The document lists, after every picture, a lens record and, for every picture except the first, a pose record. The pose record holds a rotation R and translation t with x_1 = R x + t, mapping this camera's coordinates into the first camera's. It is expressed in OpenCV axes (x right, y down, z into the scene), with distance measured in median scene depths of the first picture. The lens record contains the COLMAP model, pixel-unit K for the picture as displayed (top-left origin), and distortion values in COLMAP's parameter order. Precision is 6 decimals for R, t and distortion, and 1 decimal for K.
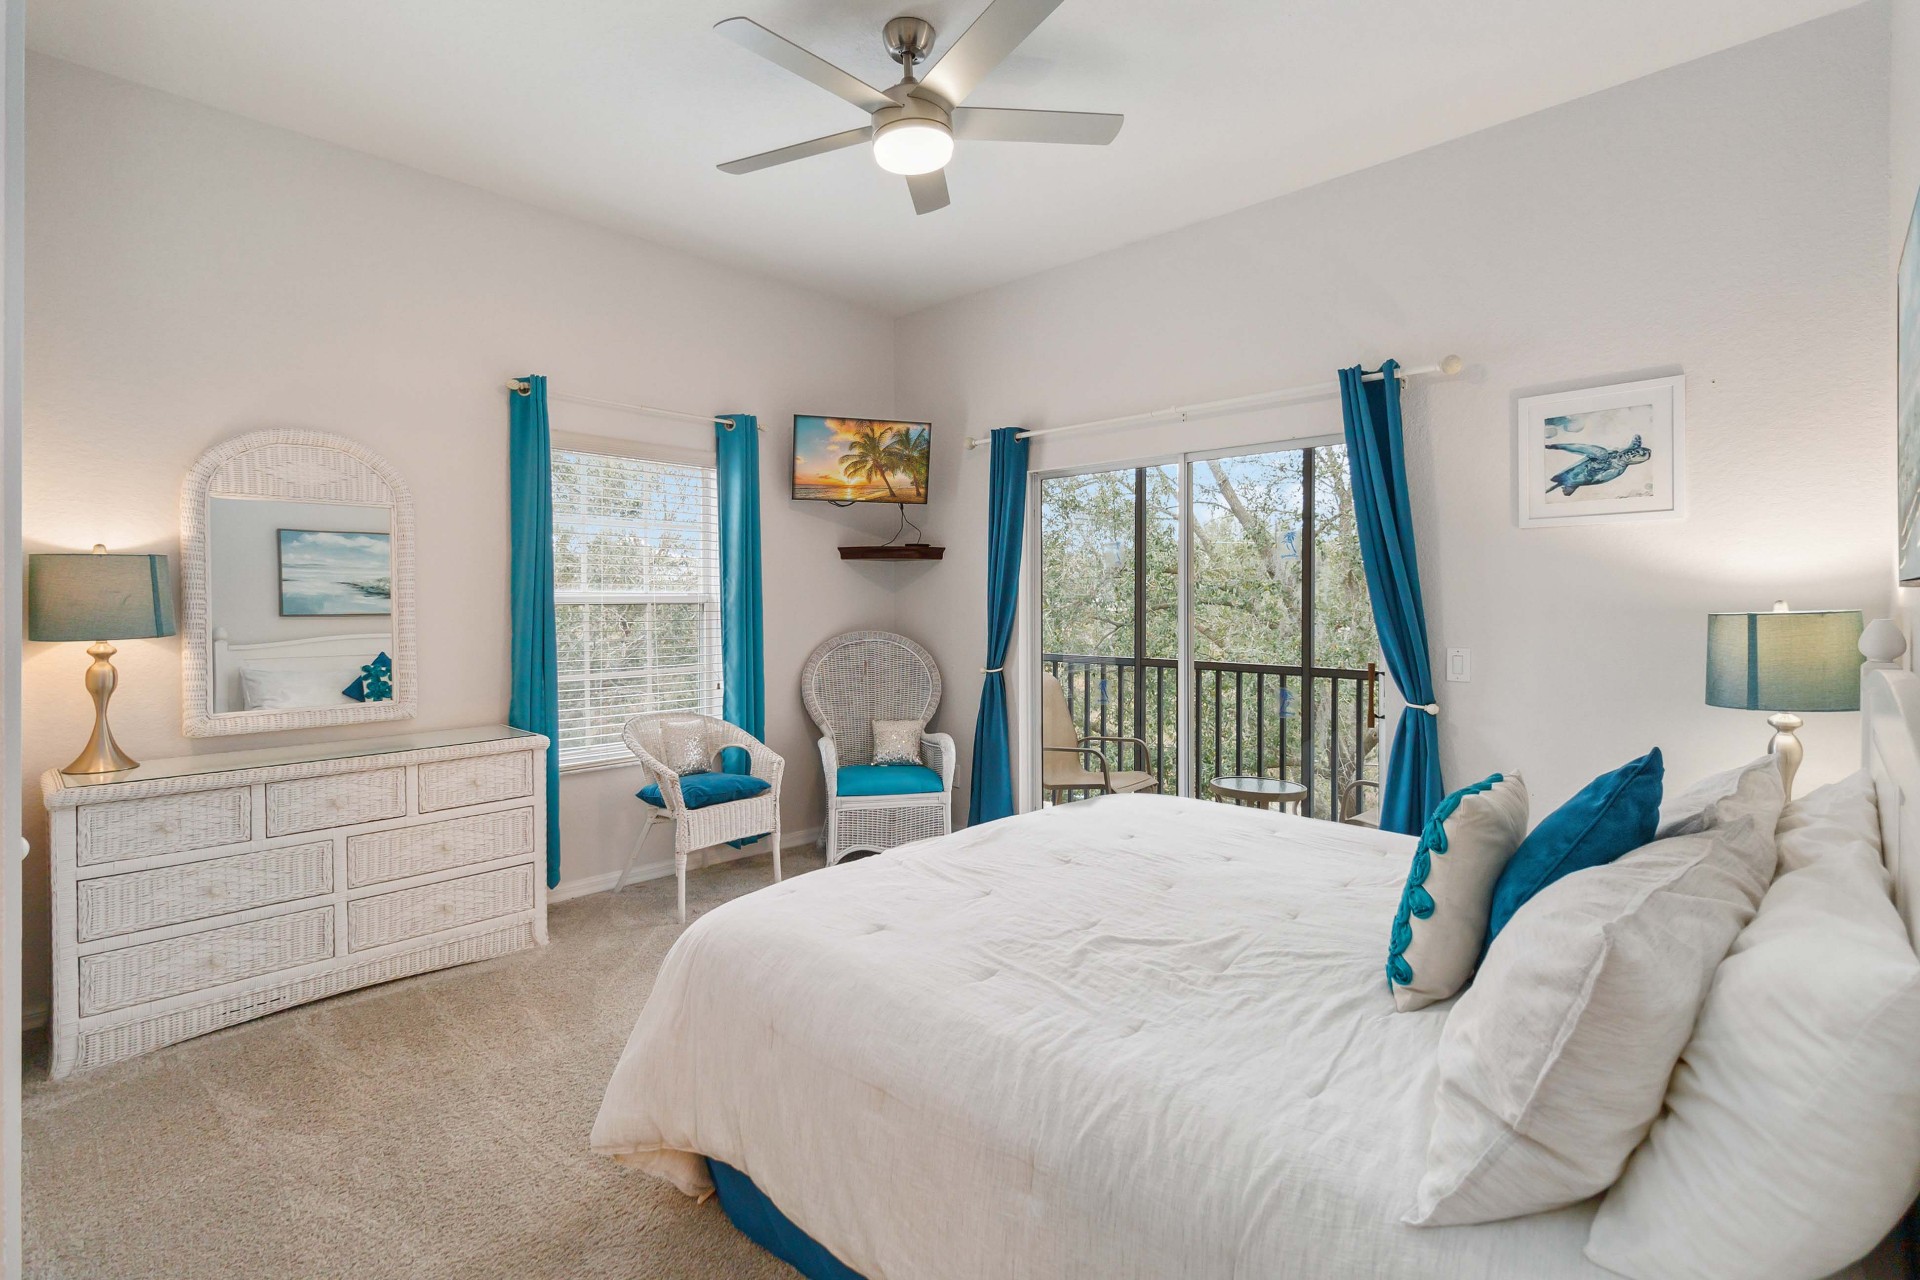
lens RADIAL K [[884.3, 0, 957.7], [0, 884.3, 602.8], [0, 0, 1]] dist [-0.000483, 0.000020]
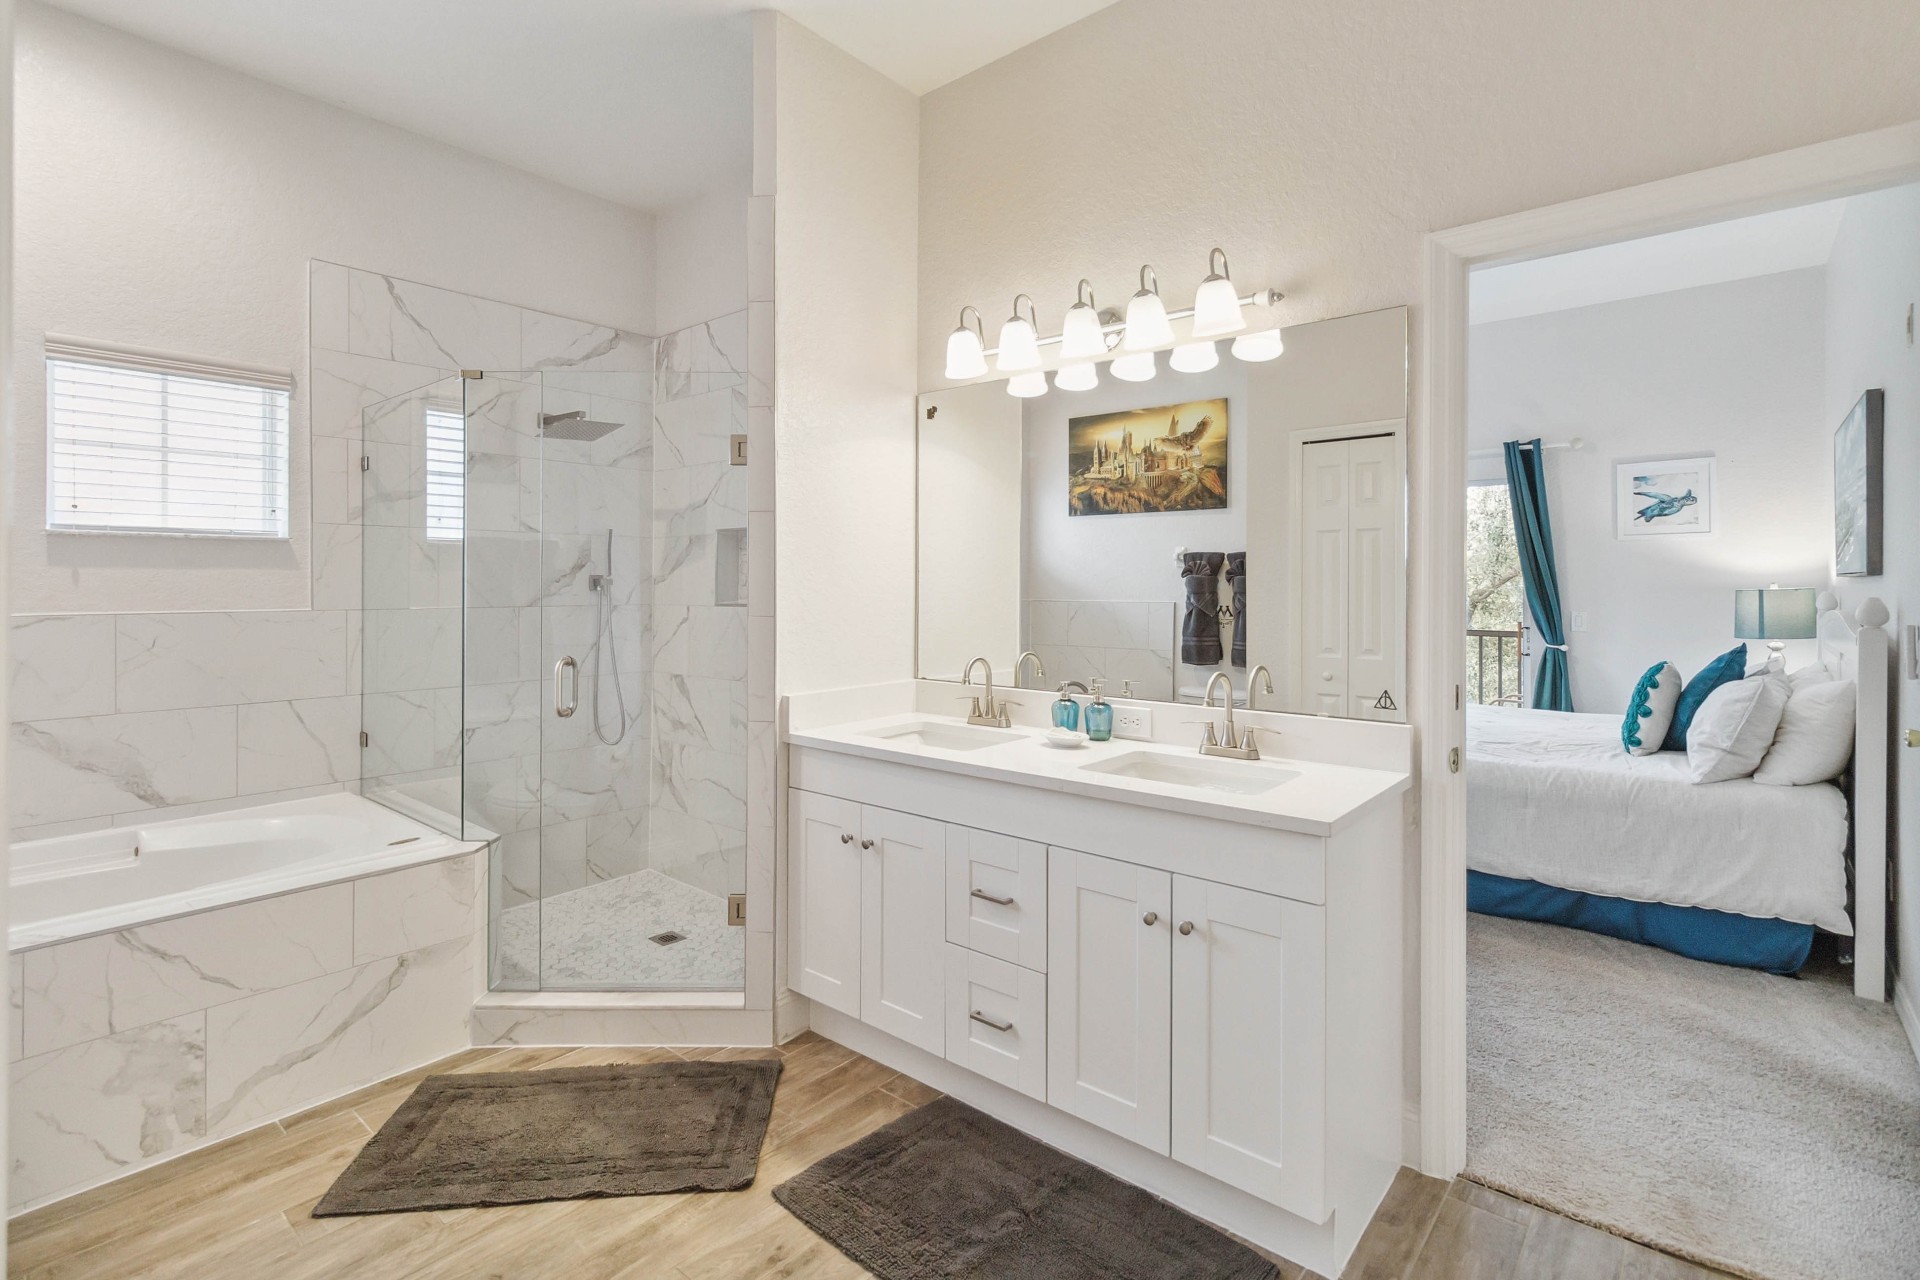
lens RADIAL K [[889.0, 0, 955.0], [0, 889.0, 583.4], [0, 0, 1]] dist [-0.000478, -0.000420]
pose [[0.998676, 0.000492, 0.051448, -0.849950], [-0.000347, 0.999996, -0.002827, 0.004325], [-0.051450, 0.002805, 0.998672, -0.752284]]
